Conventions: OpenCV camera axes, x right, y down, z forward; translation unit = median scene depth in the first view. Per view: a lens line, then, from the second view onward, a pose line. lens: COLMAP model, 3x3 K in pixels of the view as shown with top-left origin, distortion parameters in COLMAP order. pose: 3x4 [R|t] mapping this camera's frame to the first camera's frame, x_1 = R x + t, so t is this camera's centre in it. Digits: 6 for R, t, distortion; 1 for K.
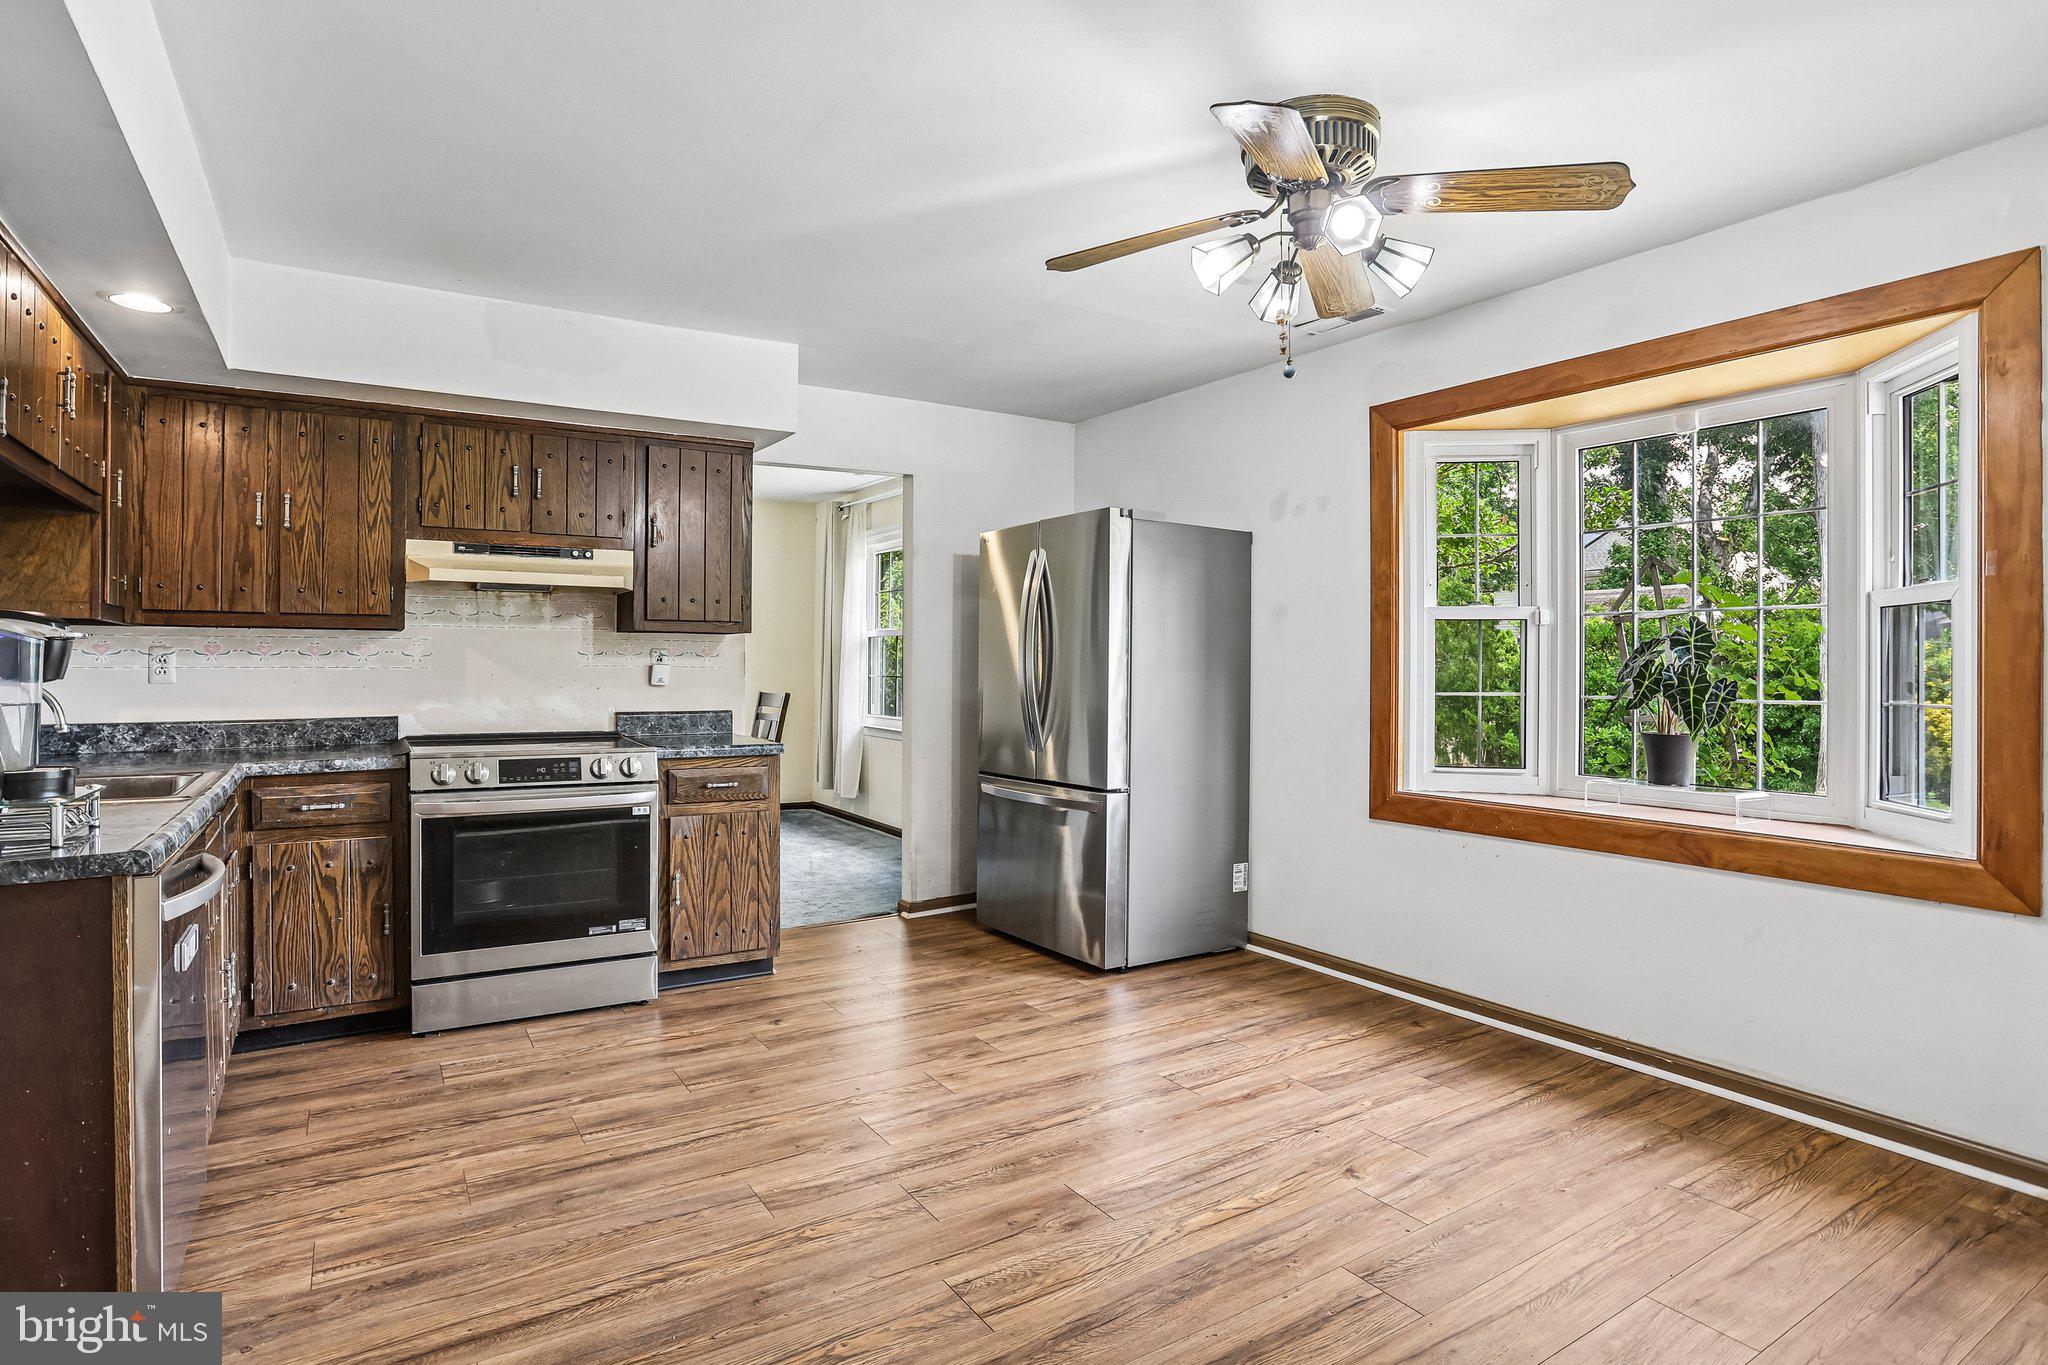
lens RADIAL K [[1038.4, 0, 997.8], [0, 1038.4, 659.3], [0, 0, 1]] dist [-0.082283, 0.040304]
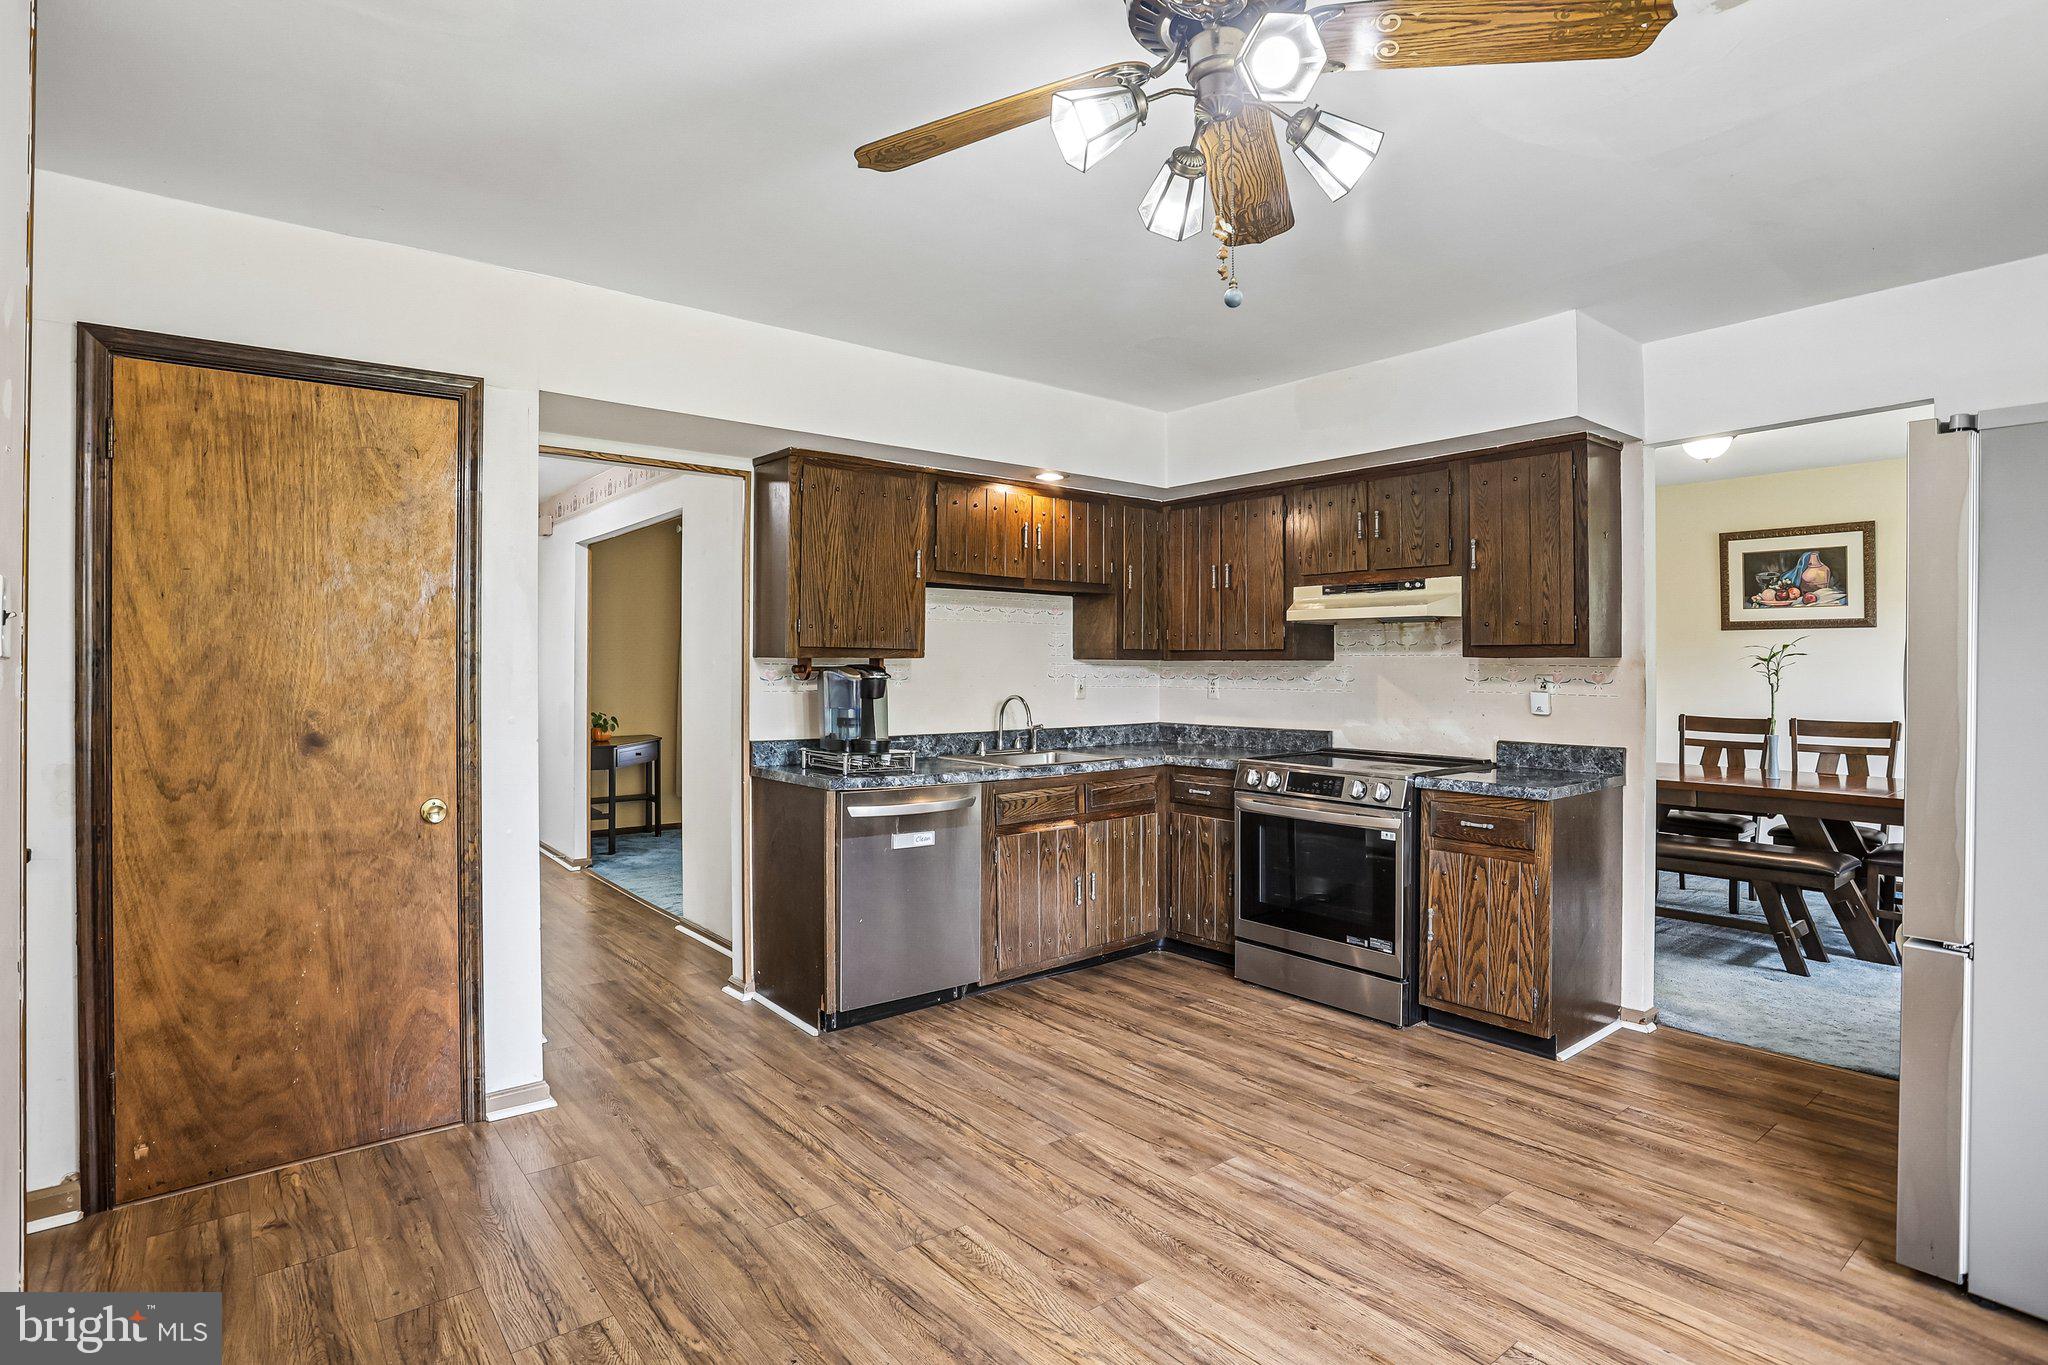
lens RADIAL K [[1038.4, 0, 997.8], [0, 1038.4, 659.3], [0, 0, 1]] dist [-0.082283, 0.040304]
pose [[0.116181, -0.010287, -0.993175, 0.691805], [0.000123, 0.999947, -0.010343, -0.019860], [0.993228, 0.001079, 0.116176, 0.550510]]
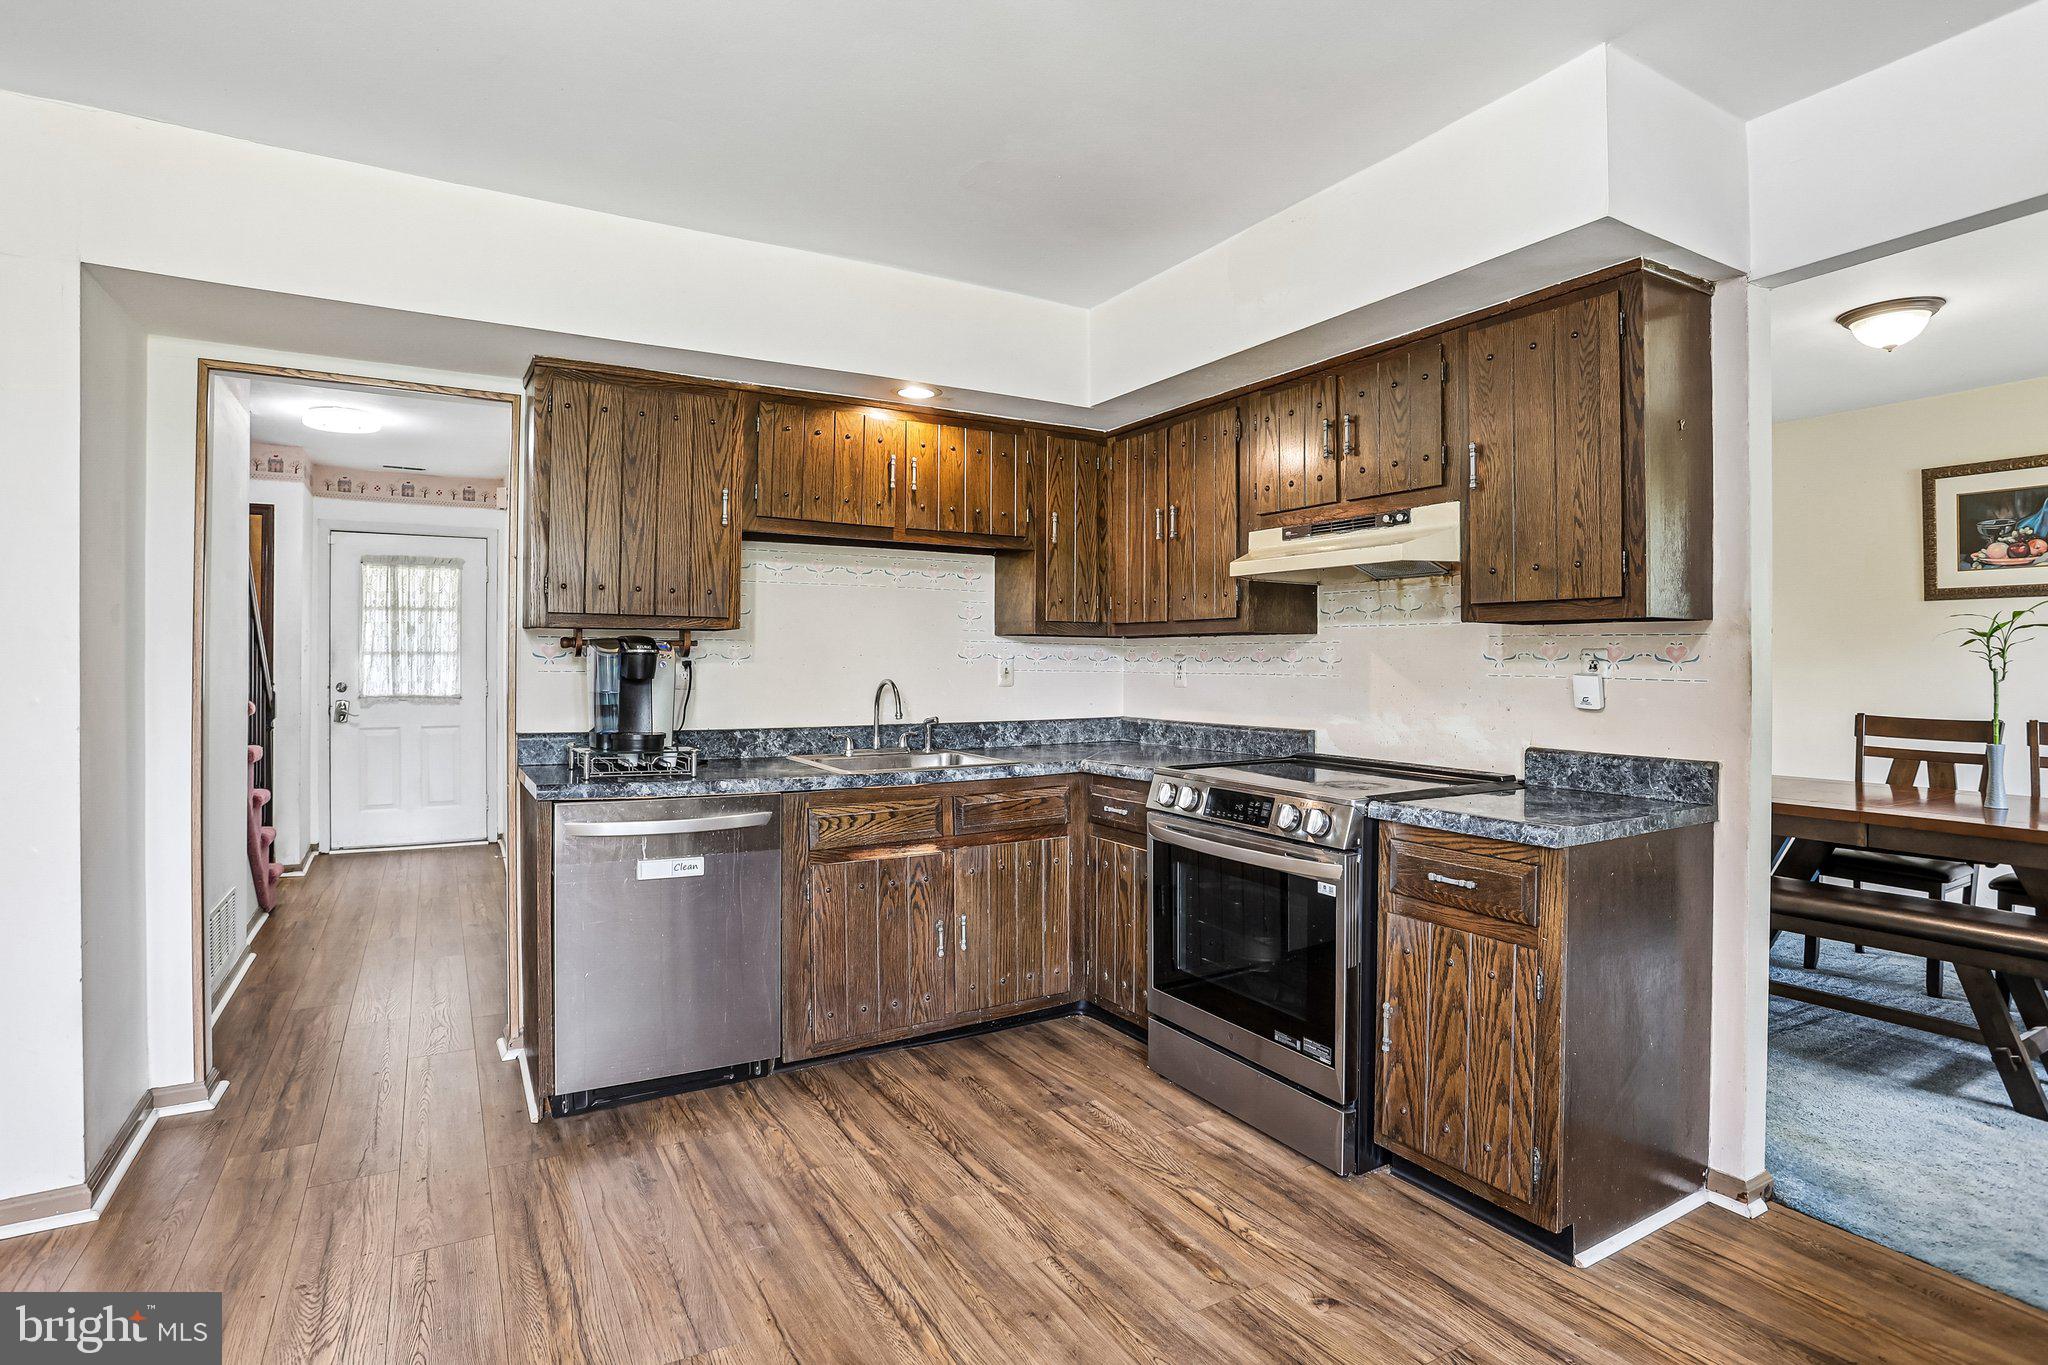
lens RADIAL K [[1040.4, 0, 983.7], [0, 1040.4, 657.9], [0, 0, 1]] dist [-0.070892, 0.025599]
pose [[-0.035365, -0.007047, -0.999350, 0.380308], [-0.002316, 0.999973, -0.006969, -0.000096], [0.999372, 0.002068, -0.035380, 0.886035]]
